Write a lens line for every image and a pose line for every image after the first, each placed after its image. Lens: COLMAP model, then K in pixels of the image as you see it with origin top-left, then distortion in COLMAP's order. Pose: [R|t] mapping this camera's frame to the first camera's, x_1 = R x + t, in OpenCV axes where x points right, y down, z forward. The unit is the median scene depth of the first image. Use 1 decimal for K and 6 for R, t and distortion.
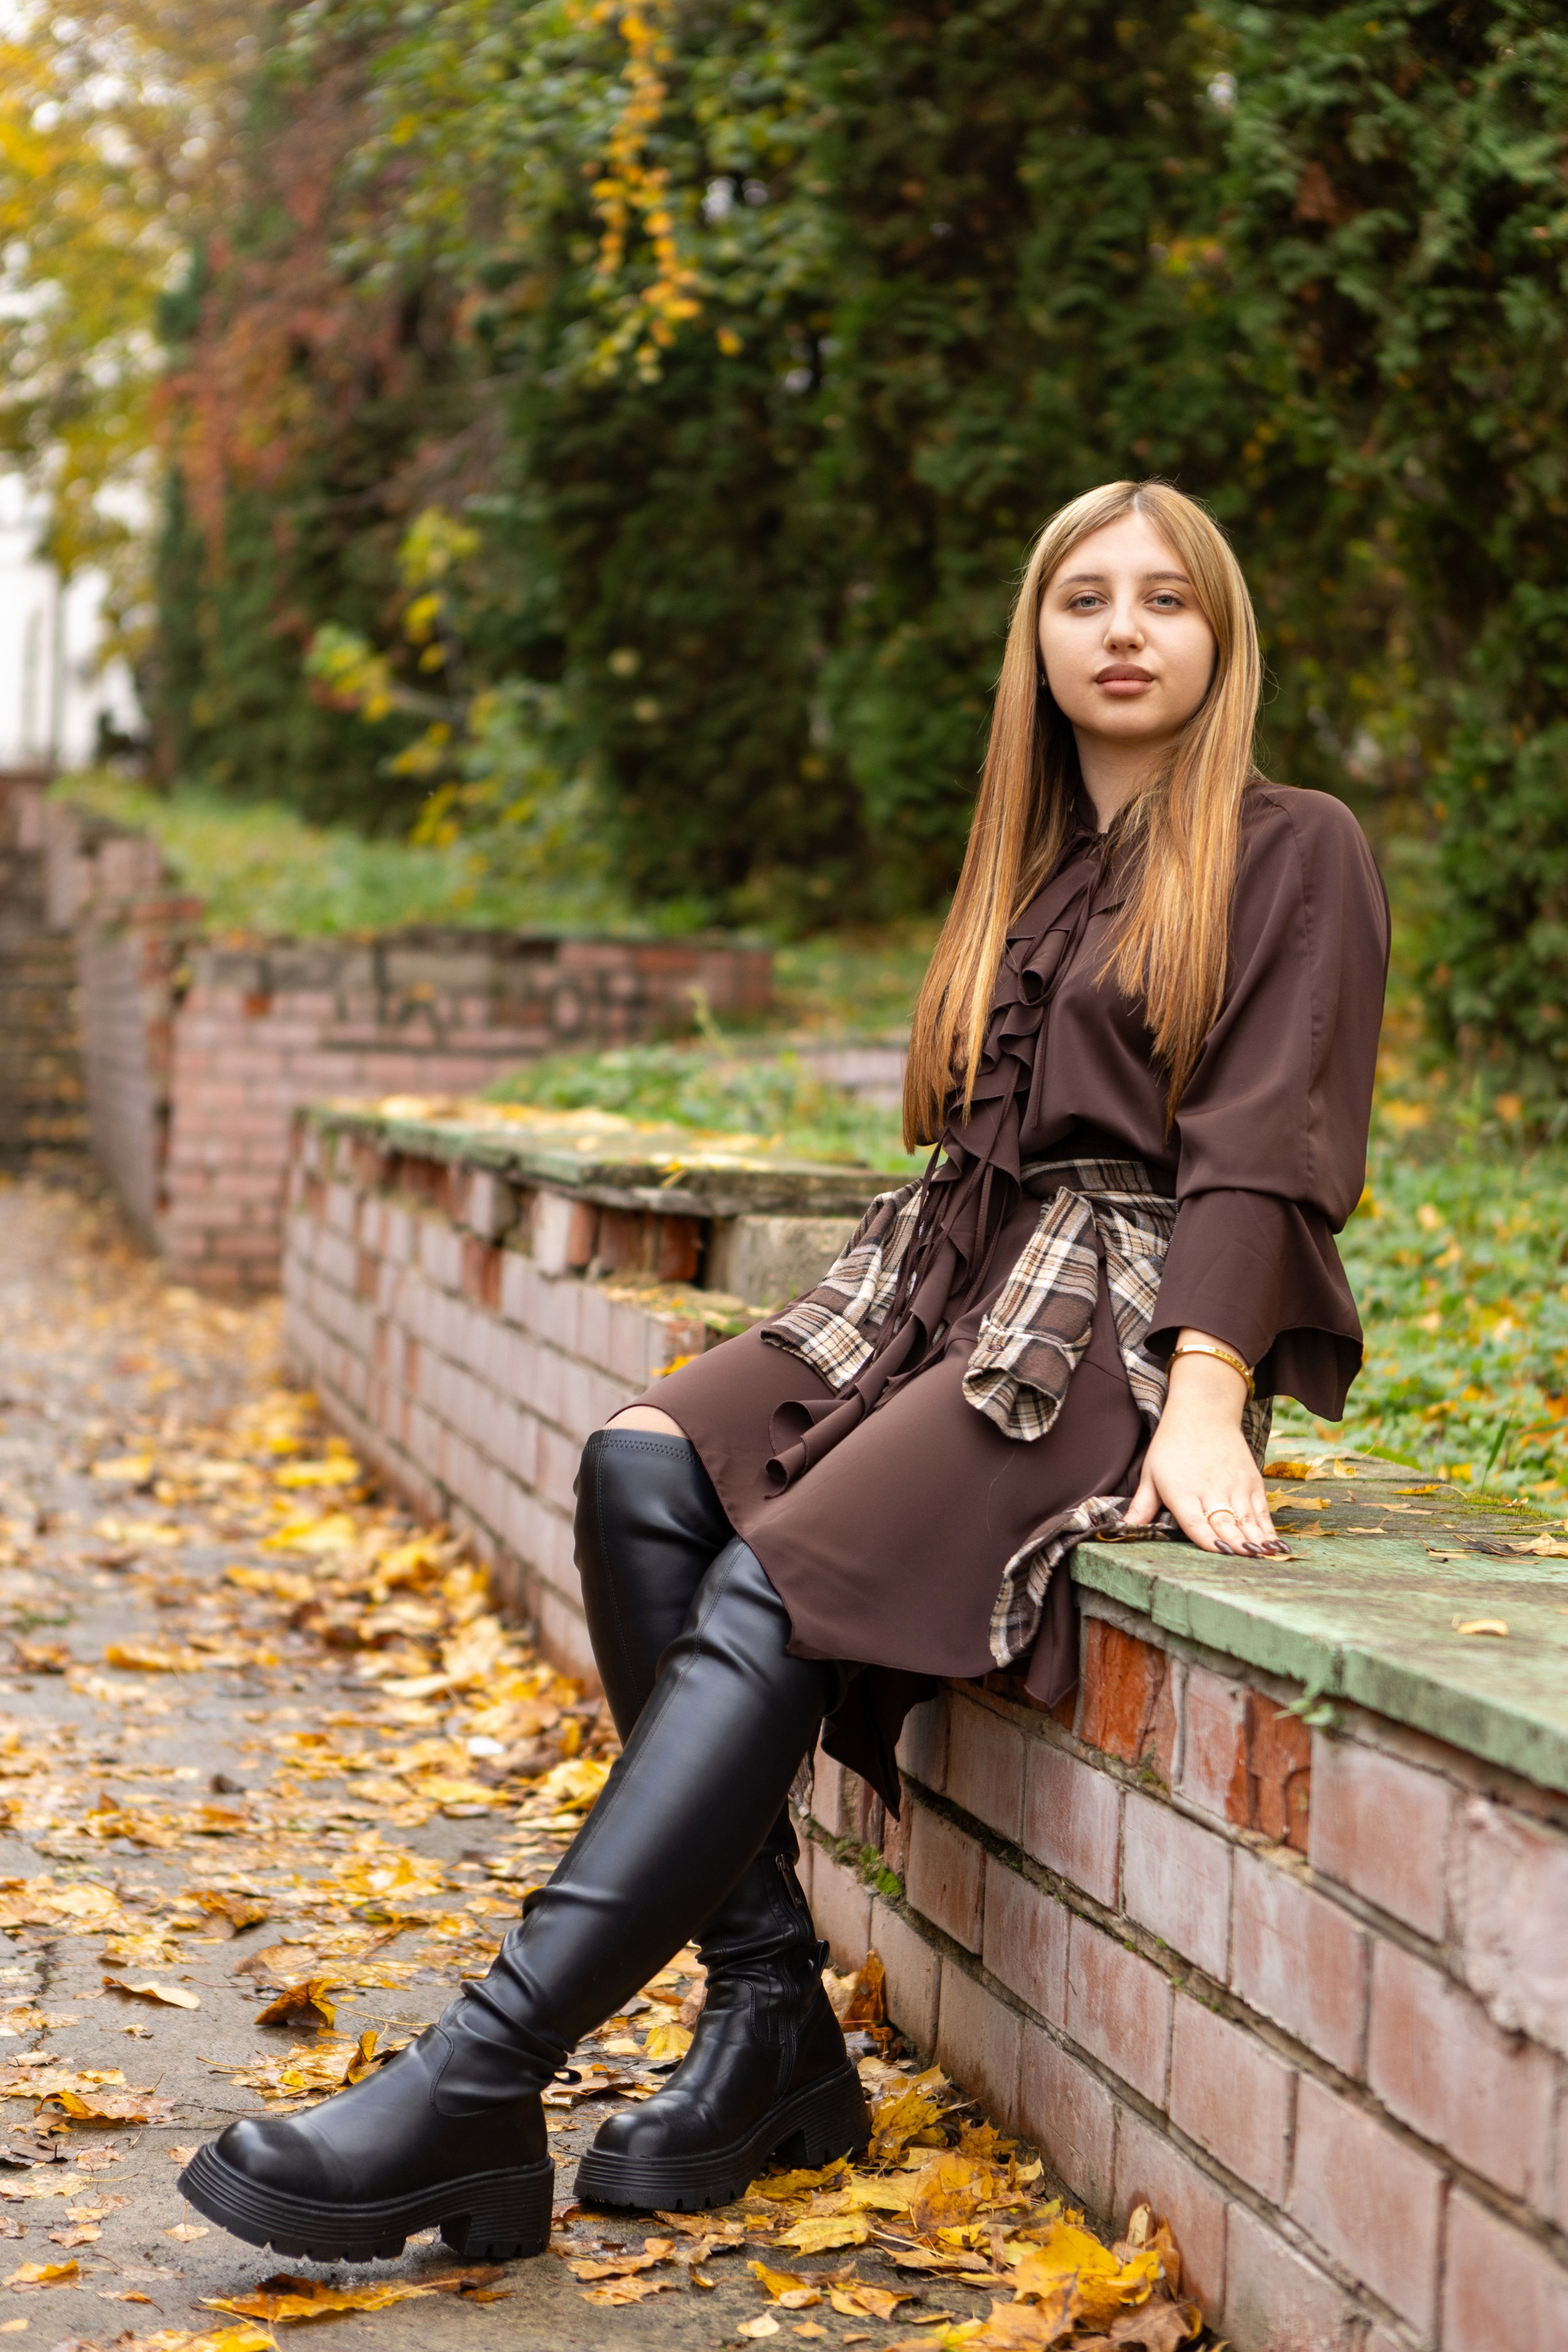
lens RADIAL K [[4524.2, 0, 784.0], [0, 4524.2, 1176.0], [0, 0, 1]] dist [-0.047120, -0.312025]
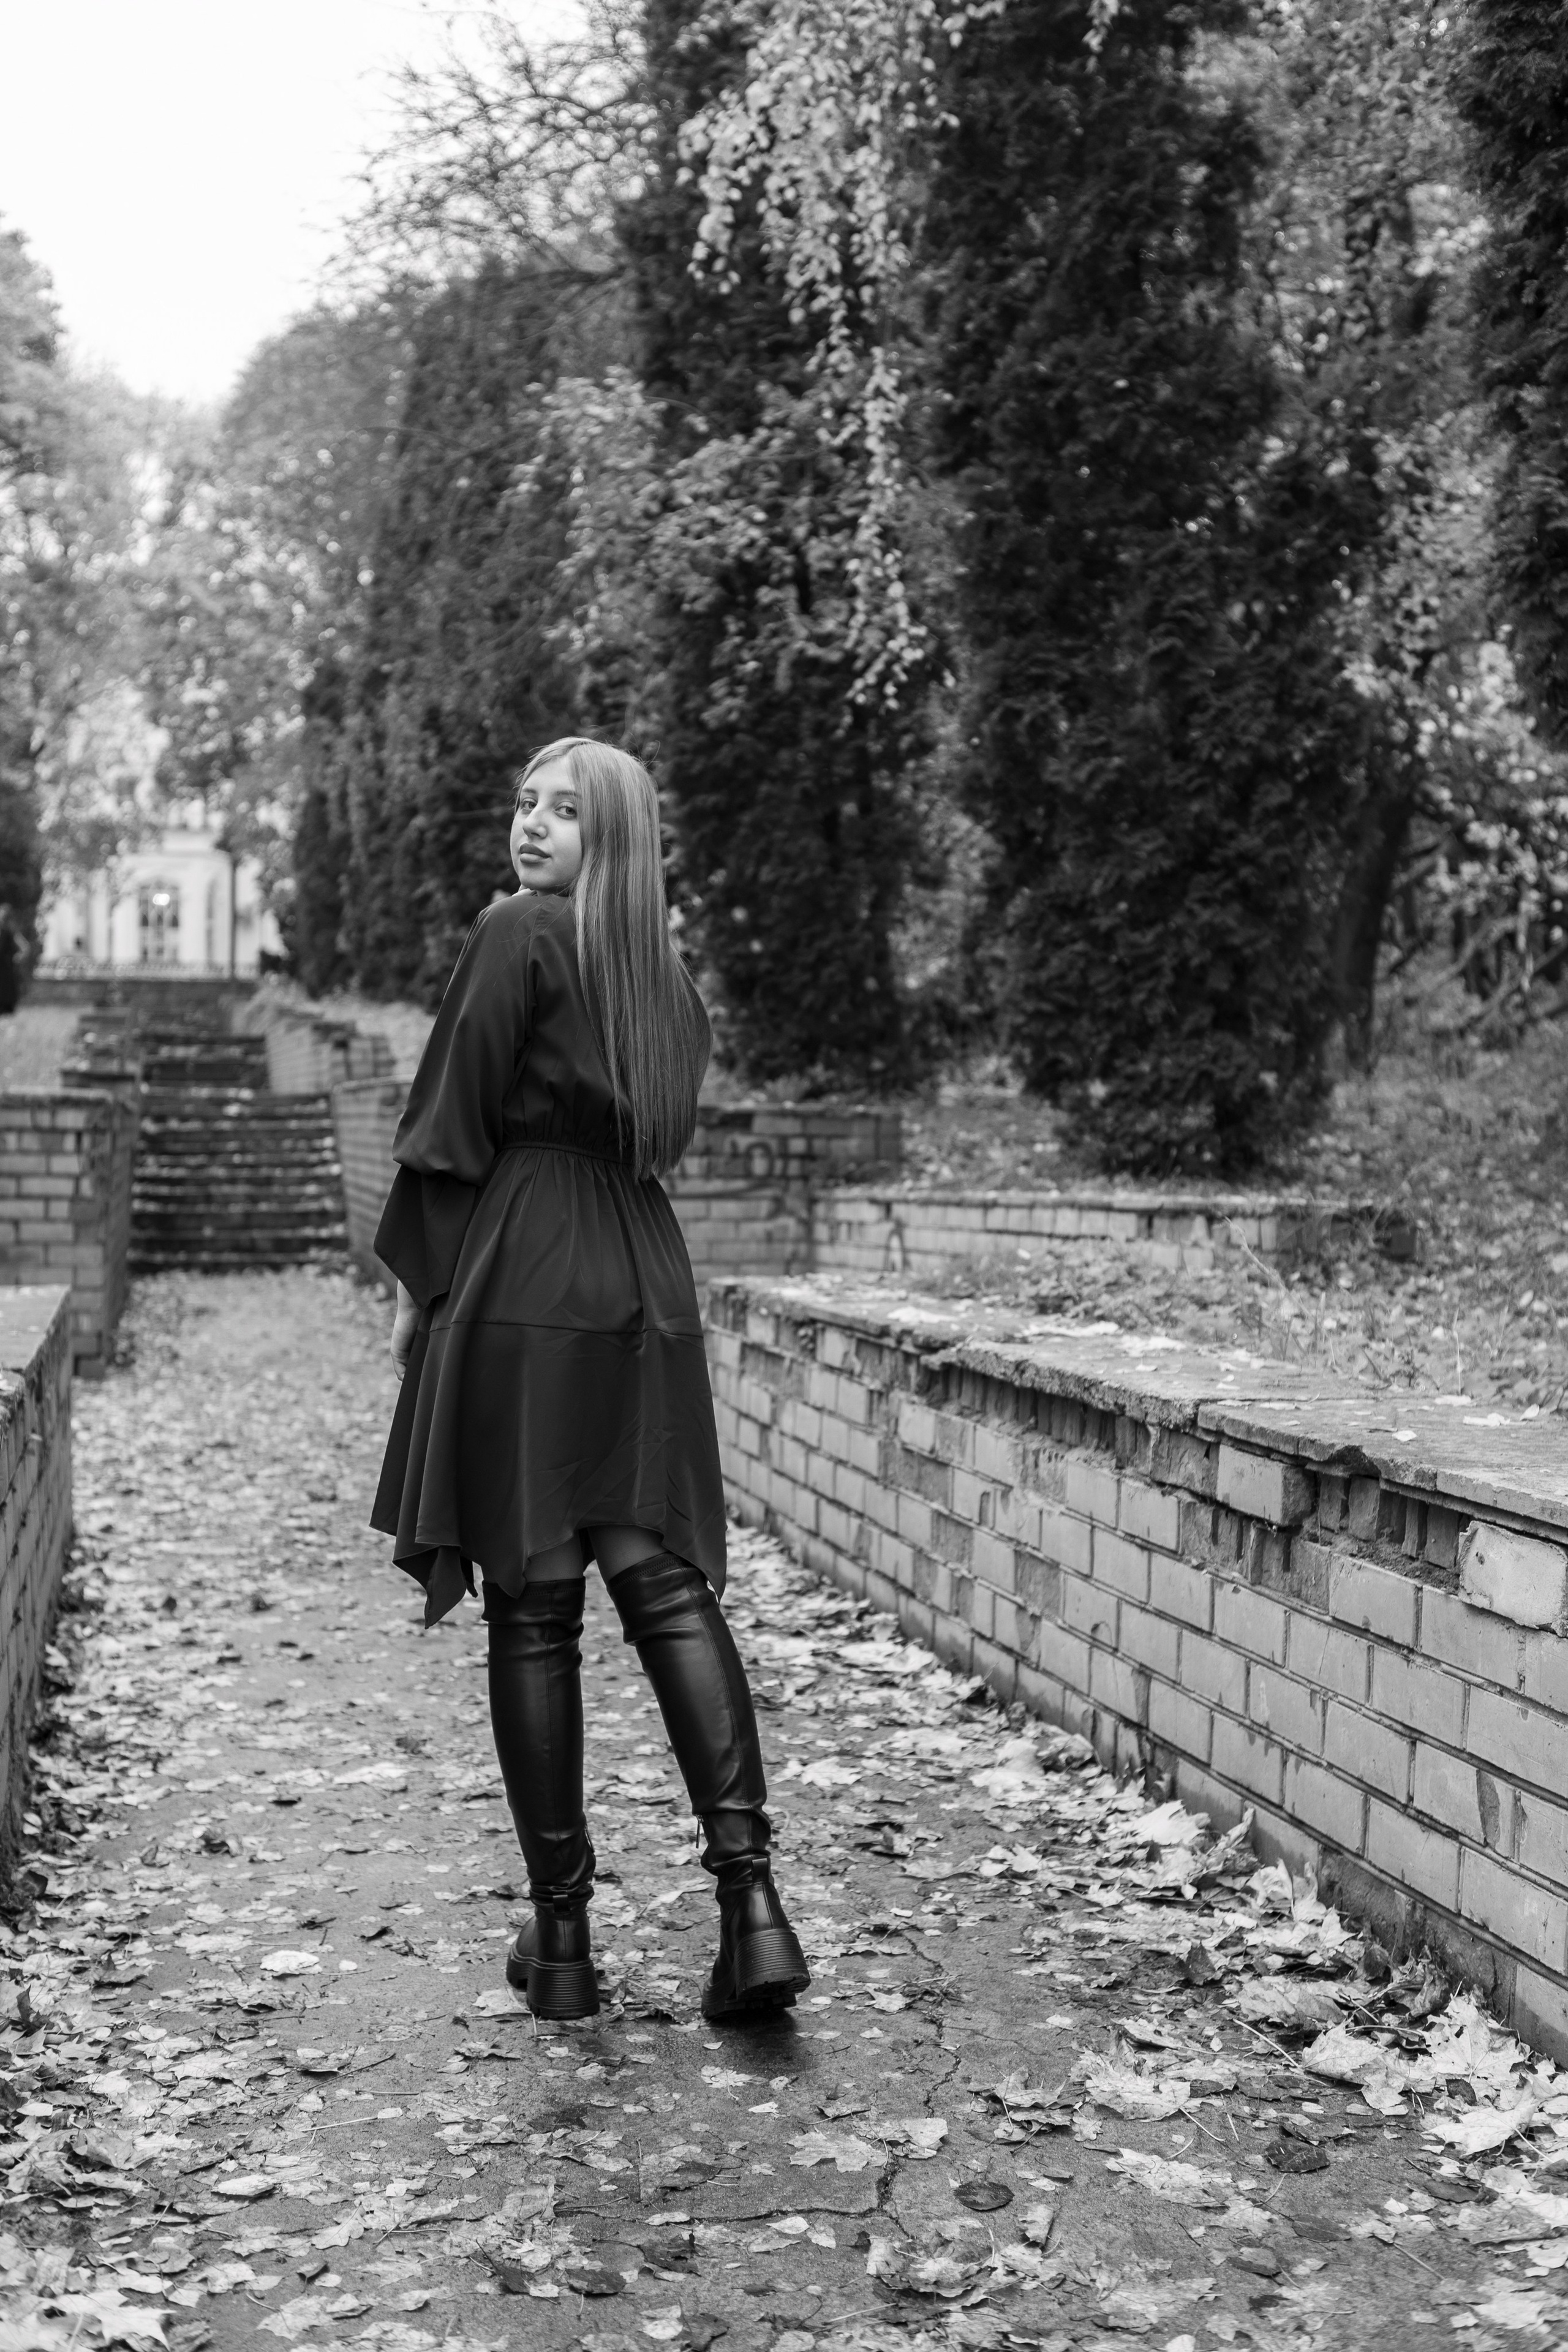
lens RADIAL K [[2611.1, 0, 784.0], [0, 2611.1, 1176.0], [0, 0, 1]] dist [-0.014034, -0.005230]
pose [[0.997833, -0.024746, 0.060959, -0.067877], [0.025265, 0.999651, -0.007765, -0.020047], [-0.060746, 0.009288, 0.998110, 0.142615]]
